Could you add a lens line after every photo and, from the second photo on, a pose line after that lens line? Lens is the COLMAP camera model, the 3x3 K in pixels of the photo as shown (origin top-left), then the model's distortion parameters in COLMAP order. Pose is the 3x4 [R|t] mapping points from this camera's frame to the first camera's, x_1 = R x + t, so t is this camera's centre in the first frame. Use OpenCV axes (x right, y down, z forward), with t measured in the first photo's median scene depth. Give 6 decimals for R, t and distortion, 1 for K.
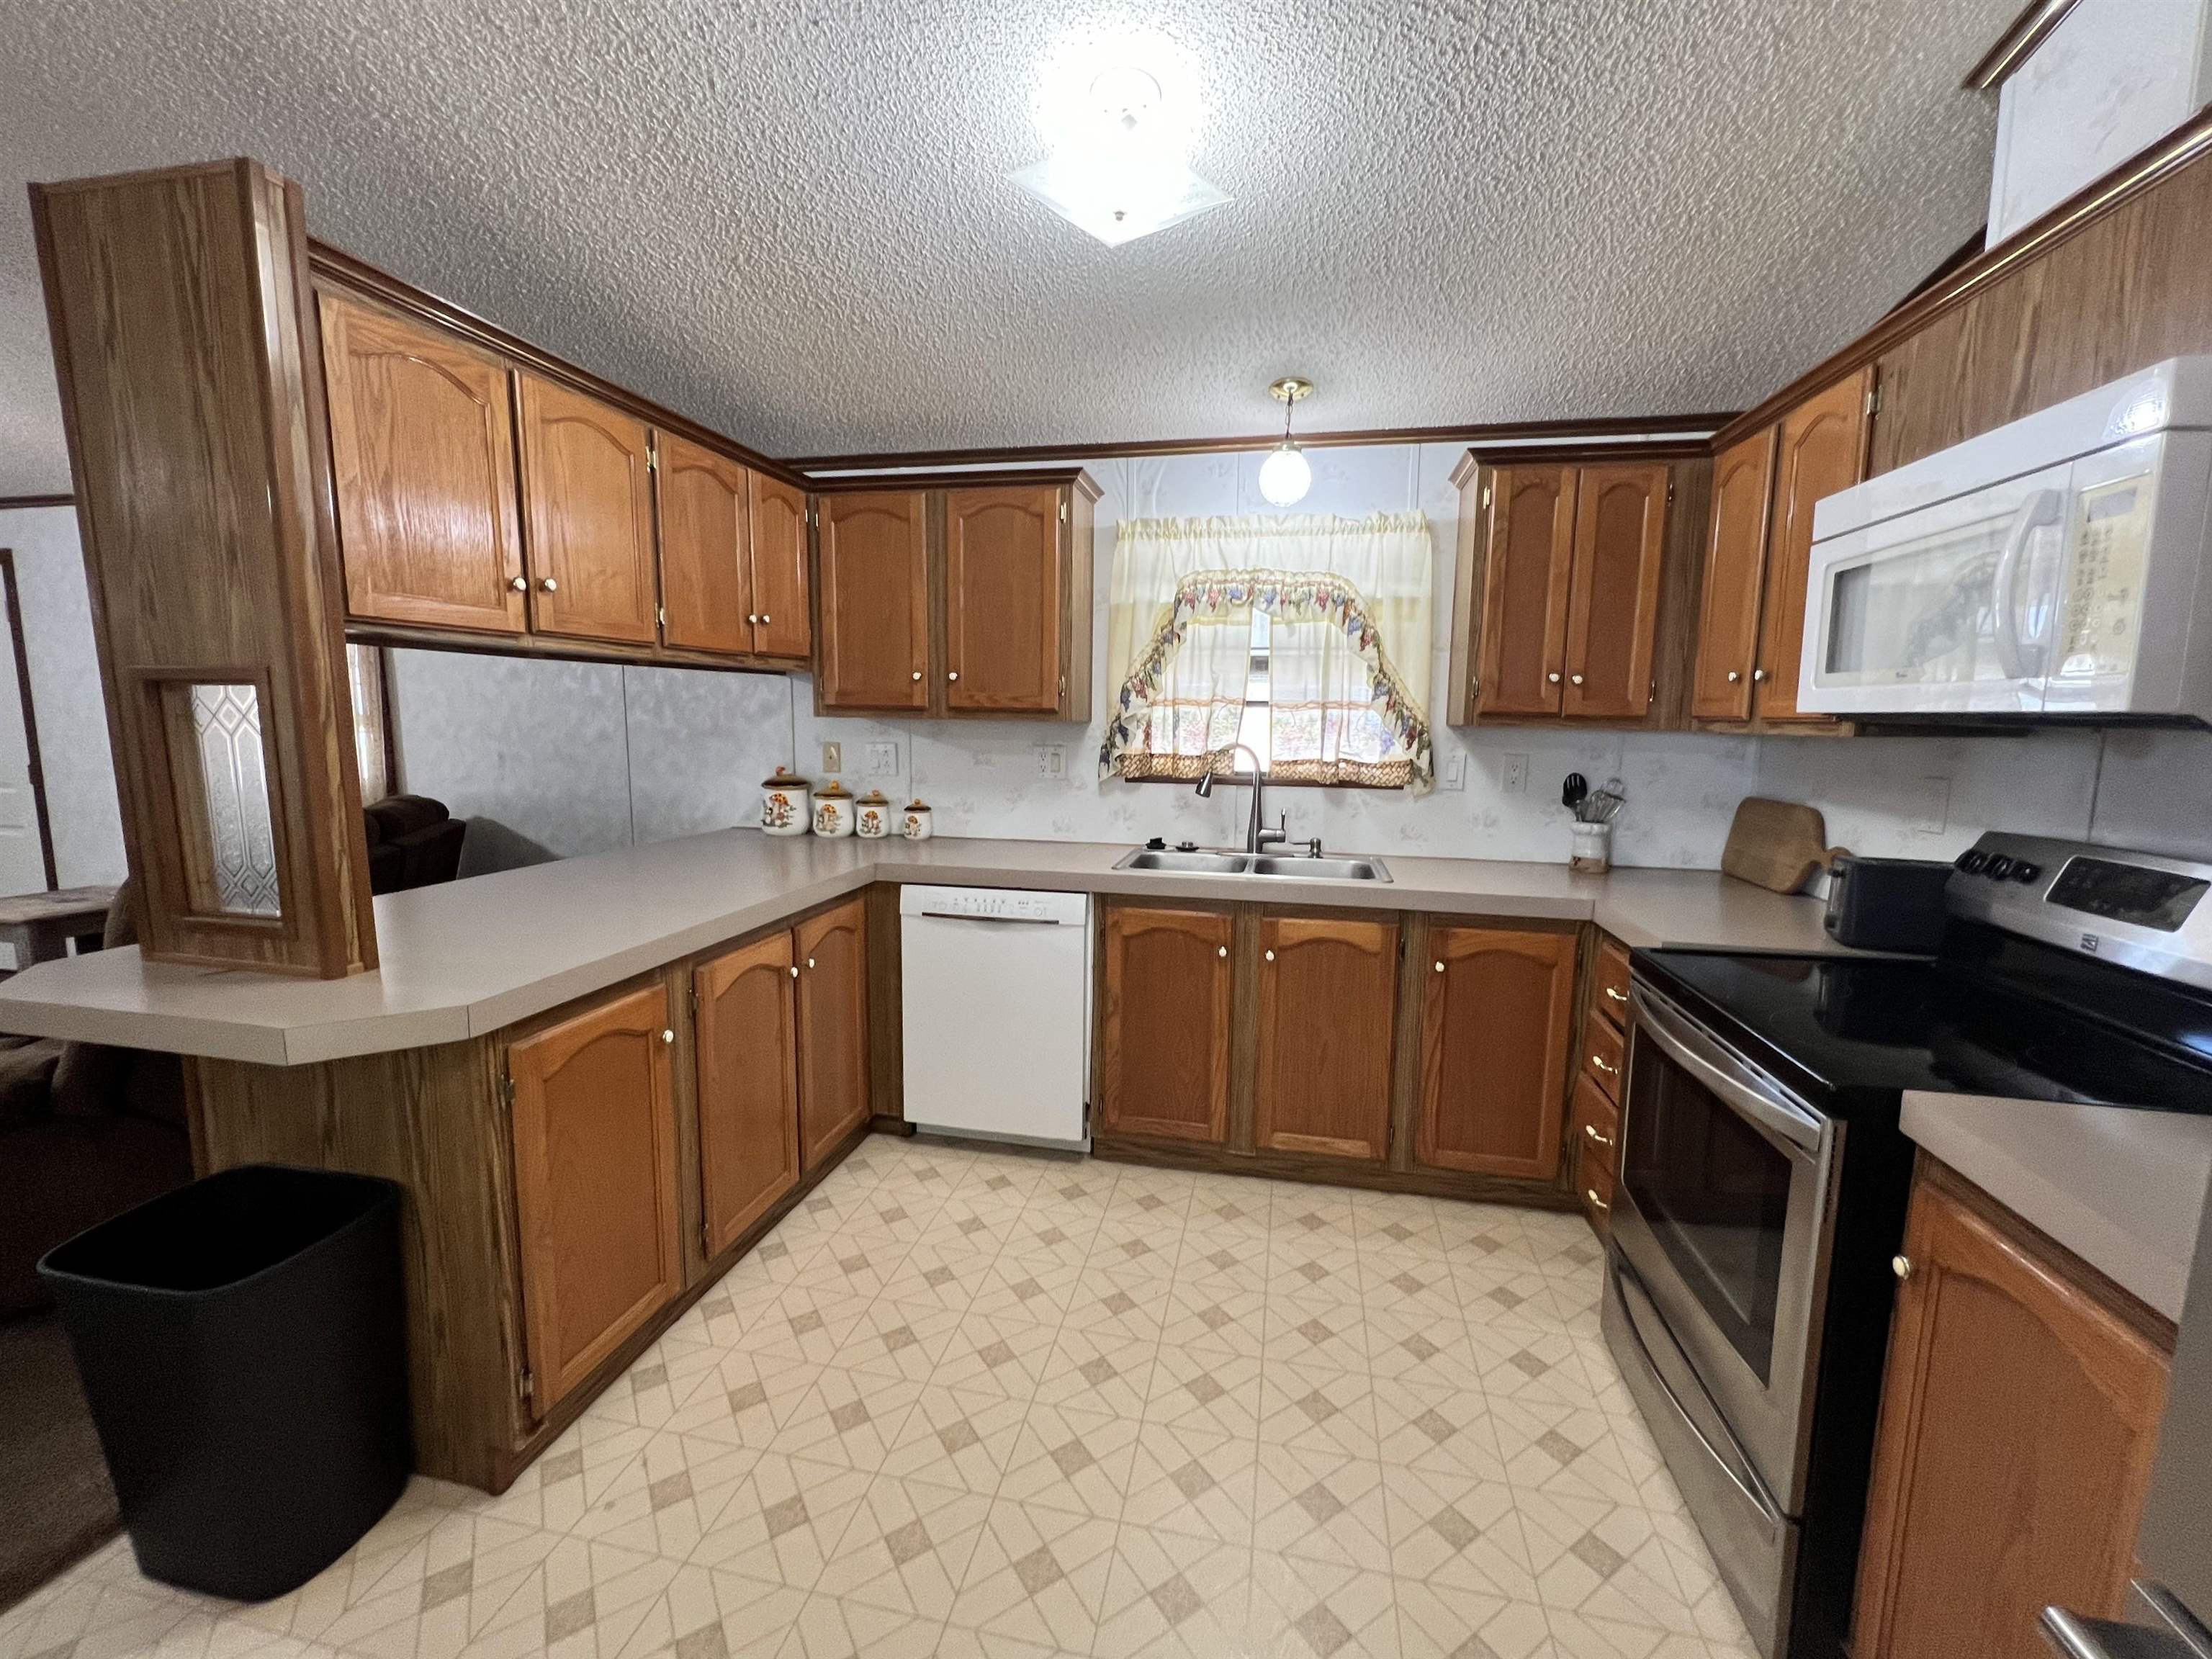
lens RADIAL K [[902.5, 0, 1107.0], [0, 902.5, 827.3], [0, 0, 1]] dist [0.000032, 0.000651]
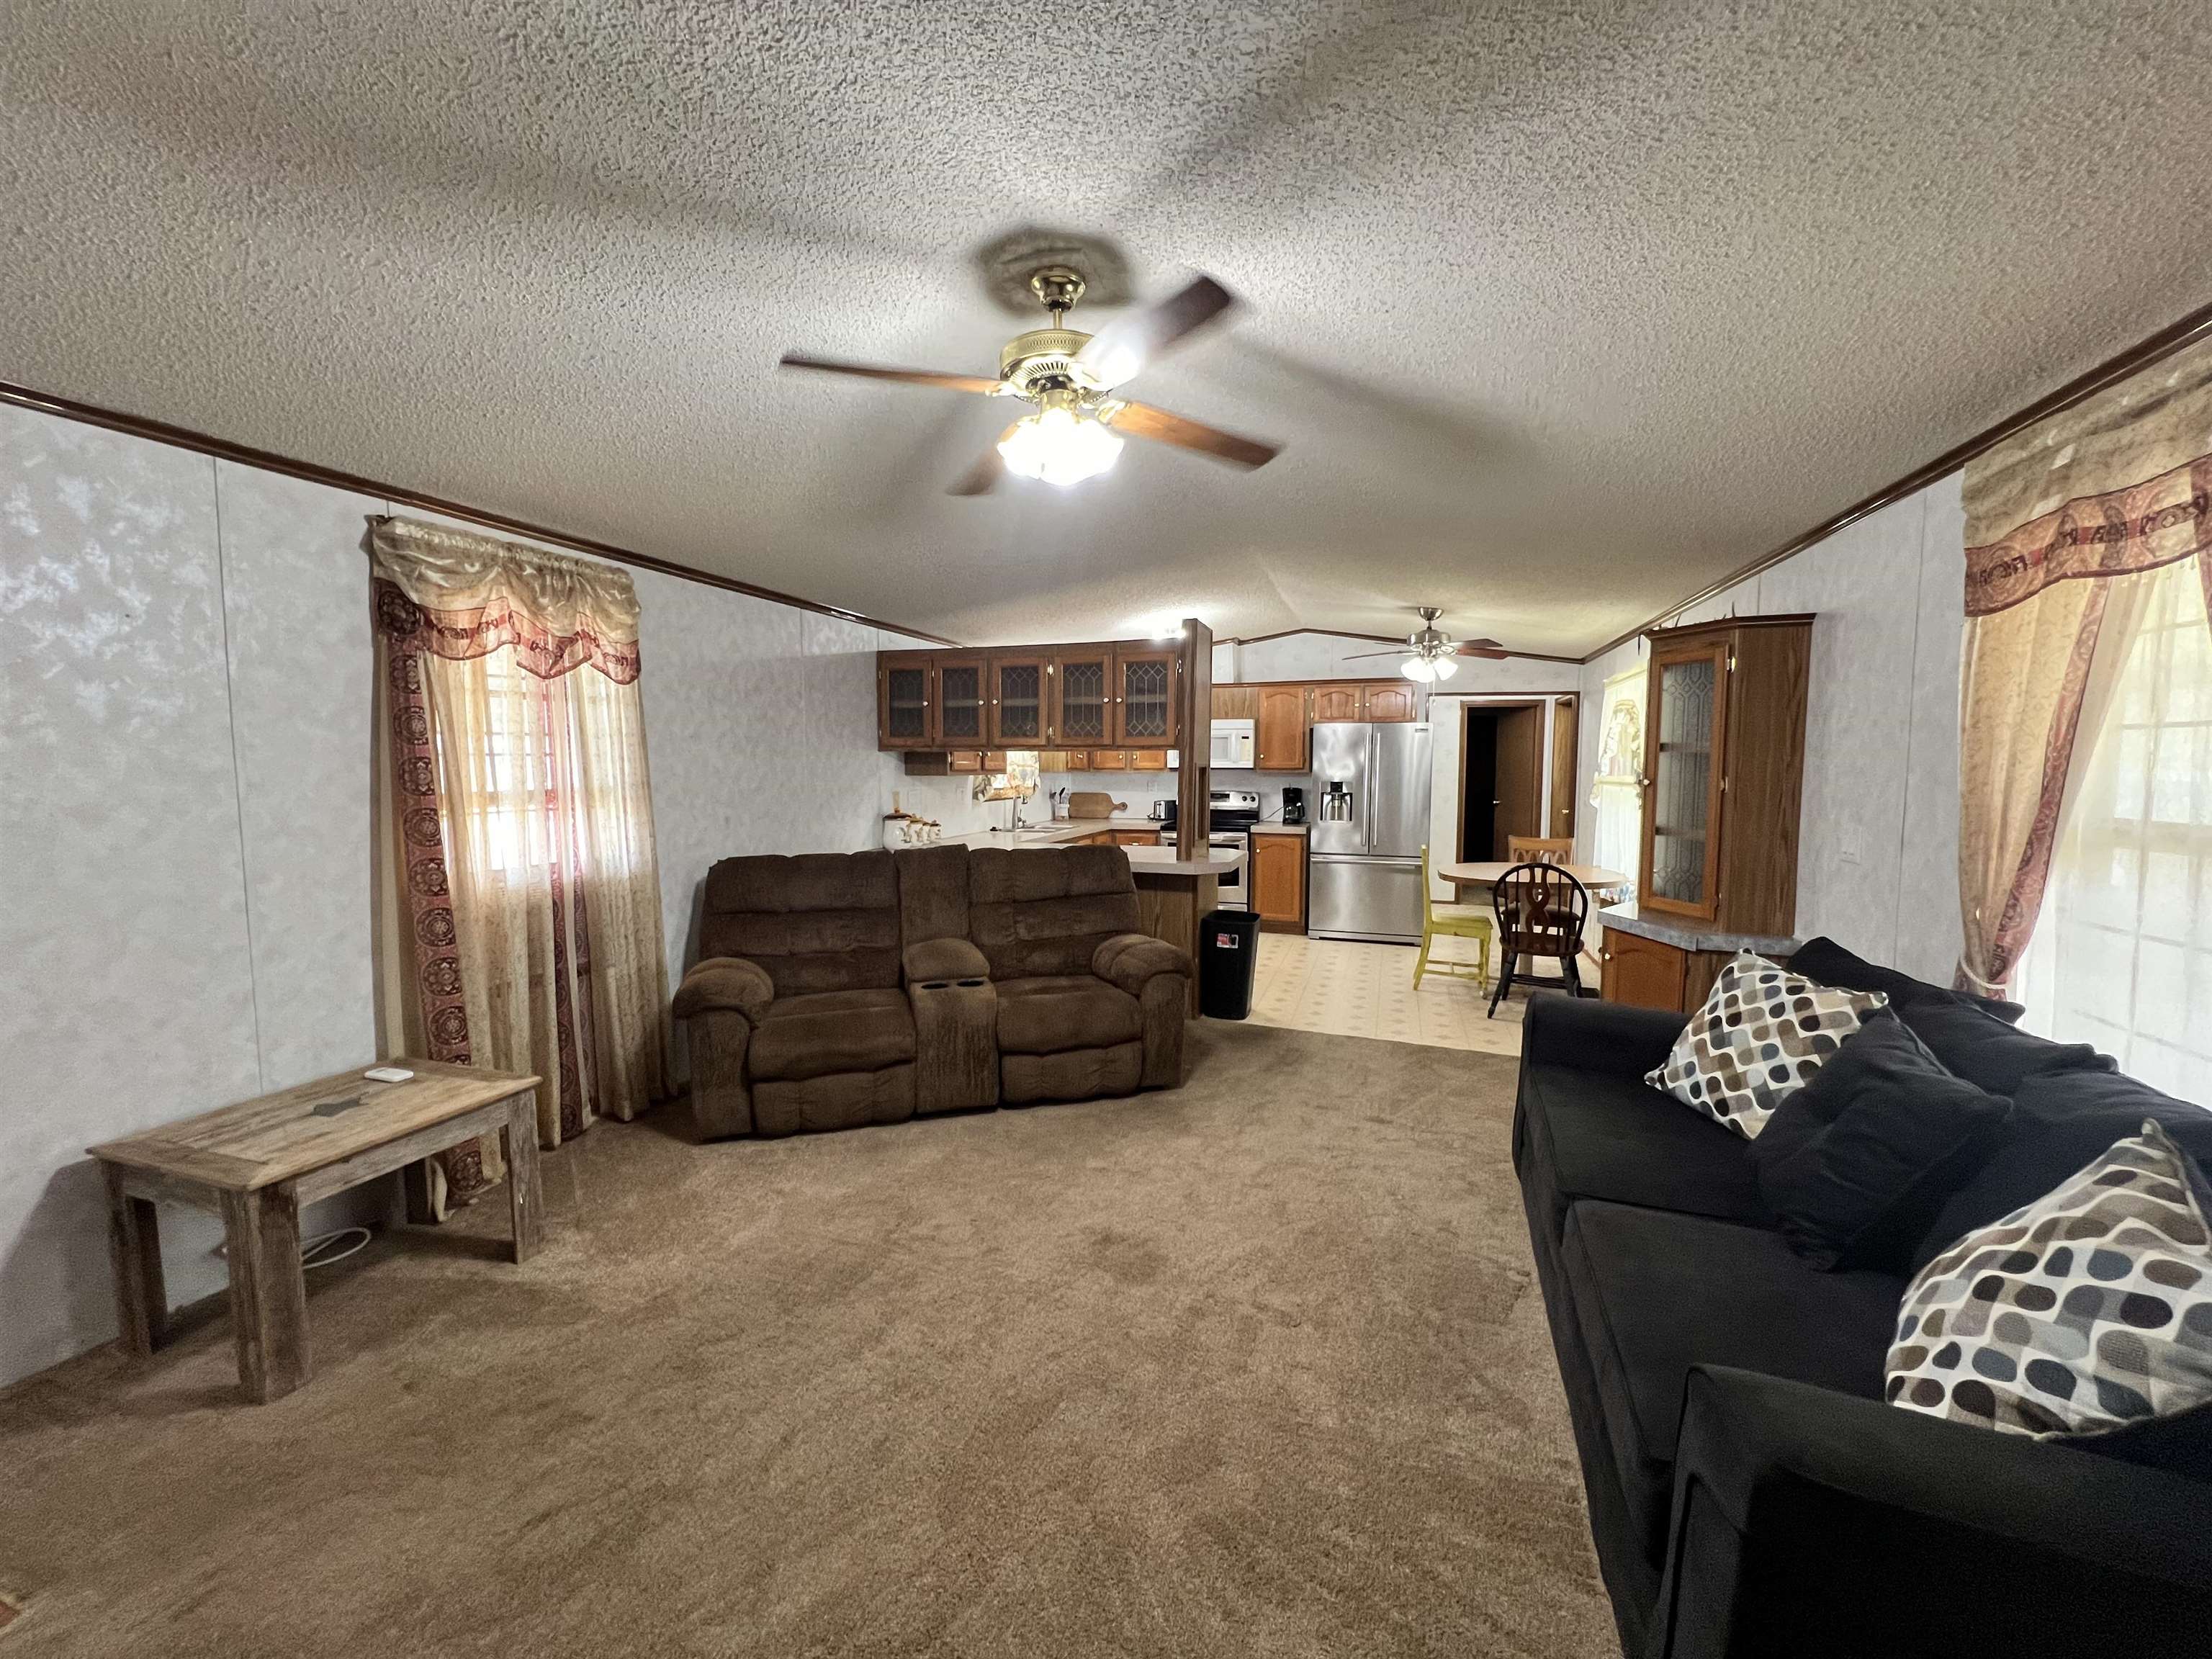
lens RADIAL K [[875.6, 0, 1106.7], [0, 875.6, 824.7], [0, 0, 1]] dist [-0.000866, 0.000145]
pose [[0.111820, -0.082632, 0.990287, -2.226905], [0.126009, 0.989672, 0.068352, -0.112908], [-0.985707, 0.117142, 0.121077, 0.514209]]
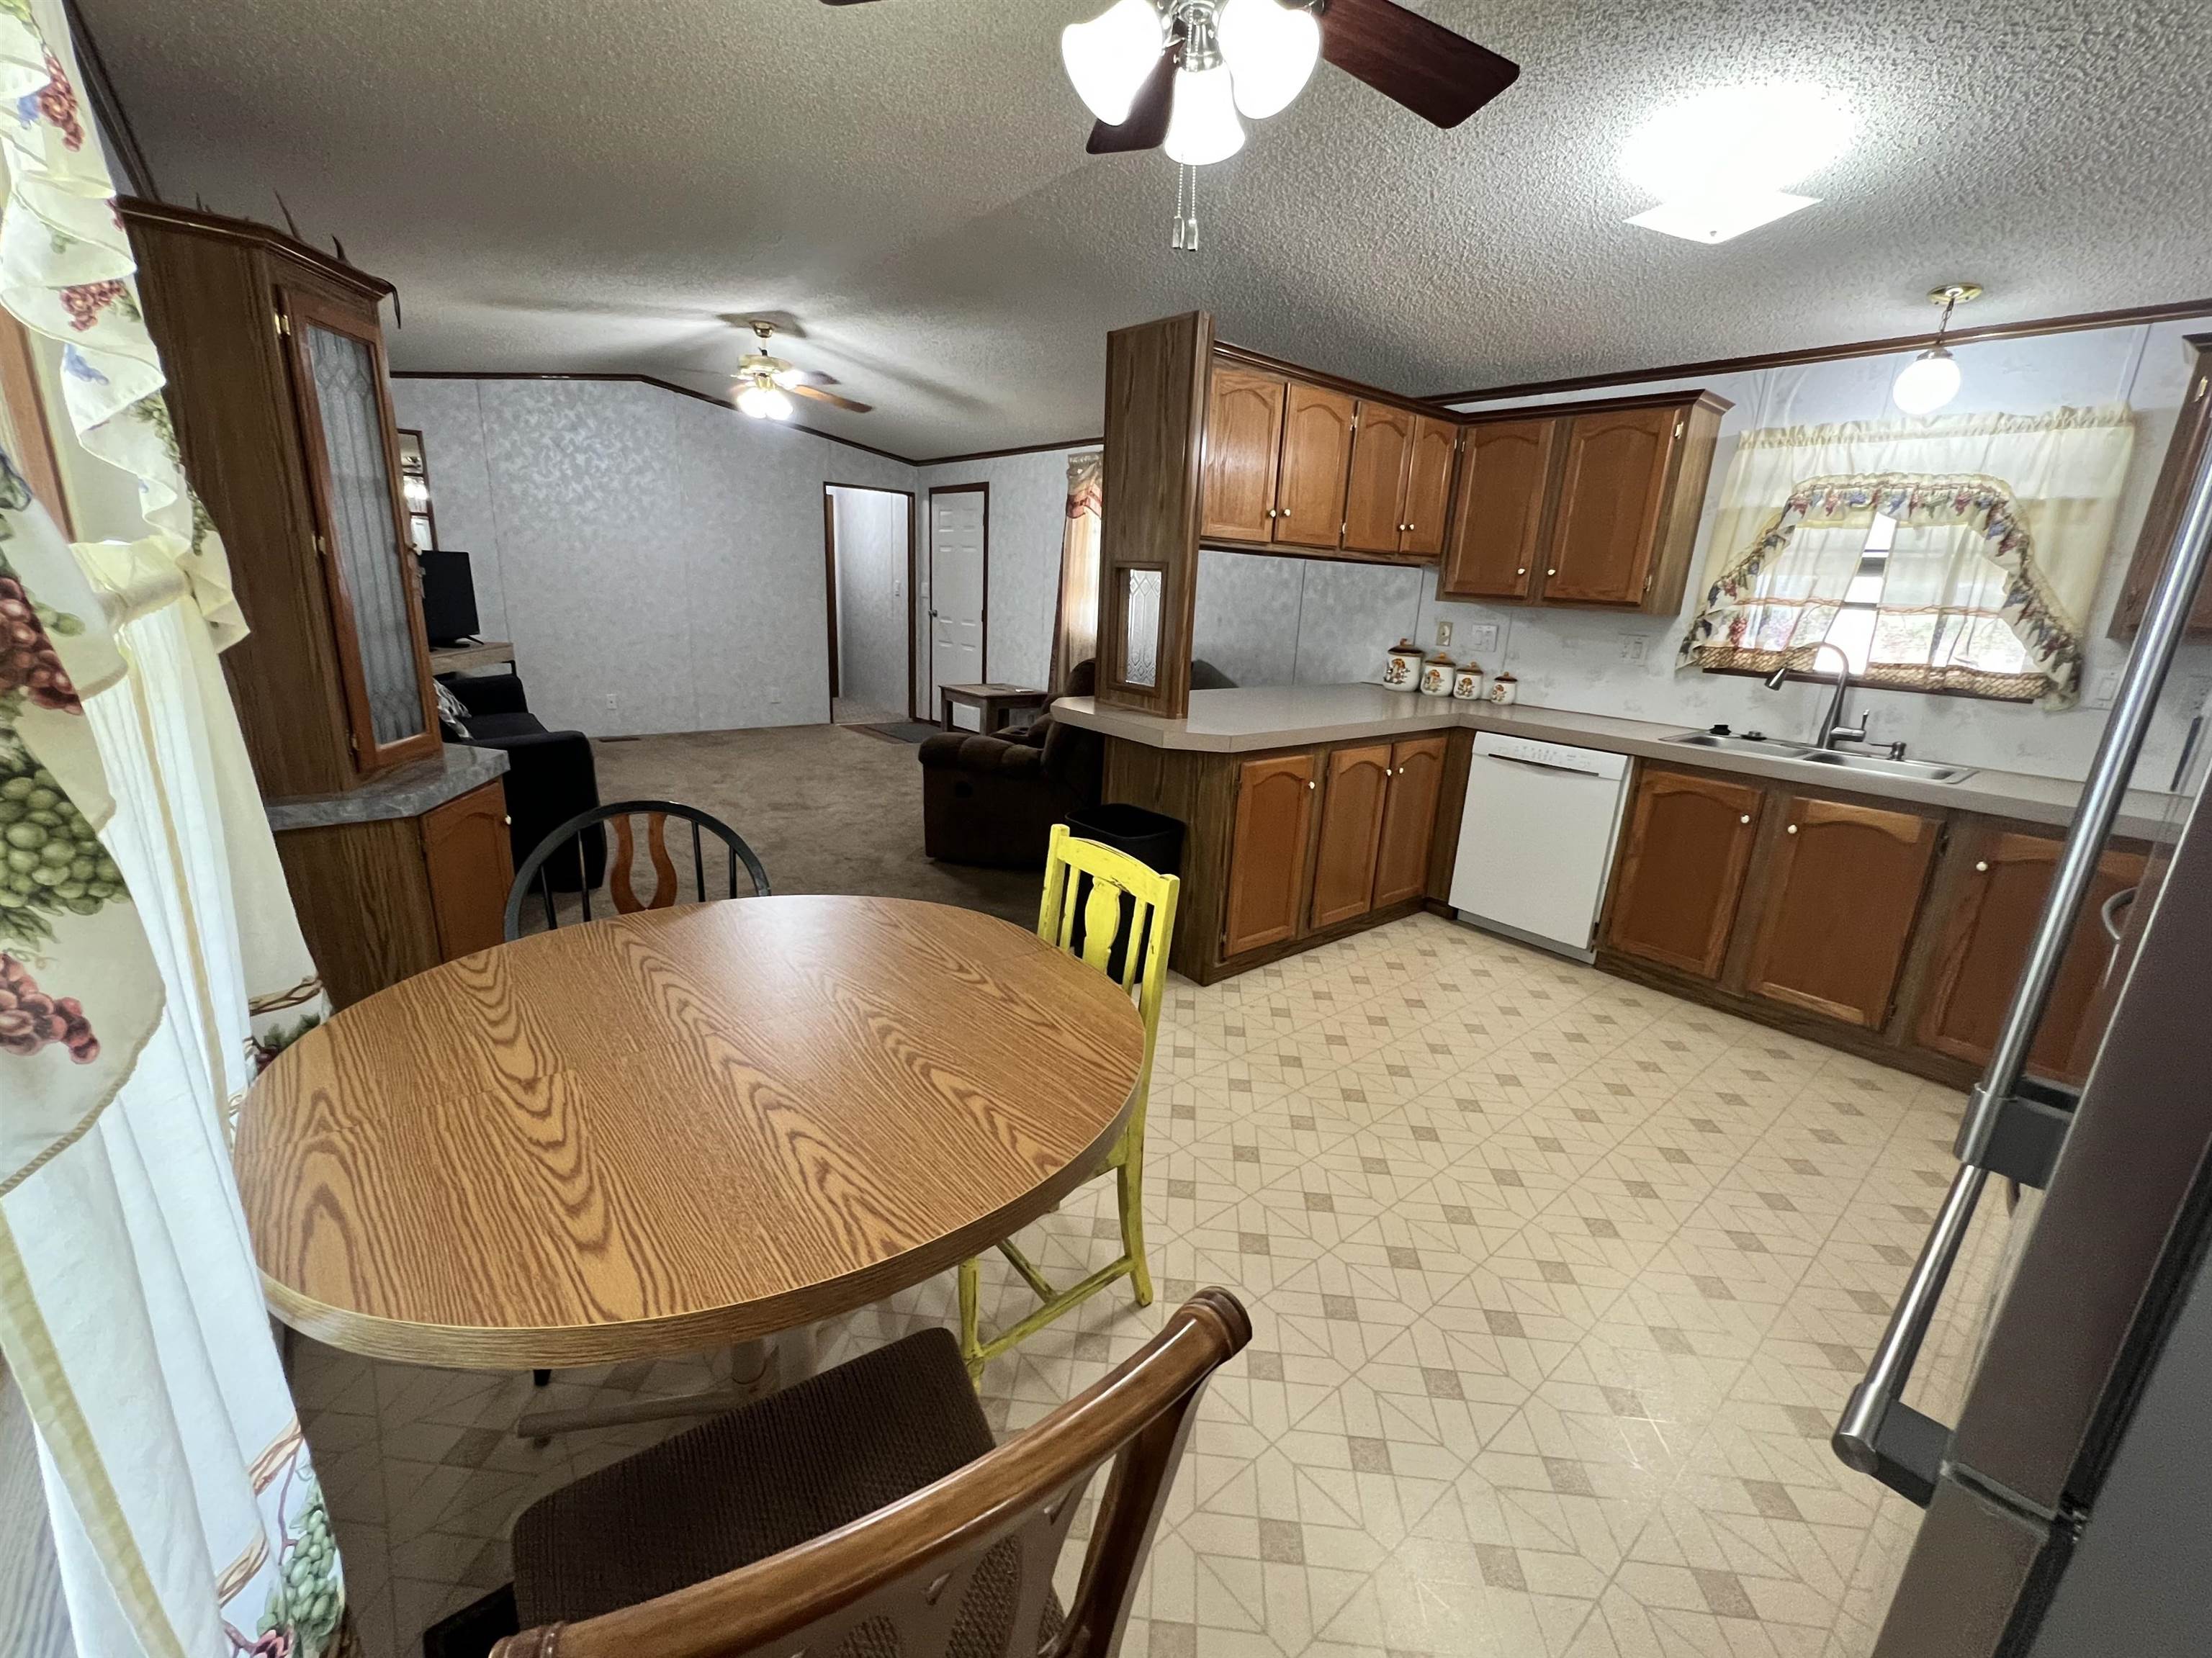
lens RADIAL K [[908.9, 0, 1107.6], [0, 908.9, 825.9], [0, 0, 1]] dist [0.000028, 0.000503]
pose [[0.787072, 0.188268, -0.587429, 0.154365], [-0.118242, 0.980674, 0.155874, 0.054563], [0.605423, -0.053226, 0.794123, -0.397551]]
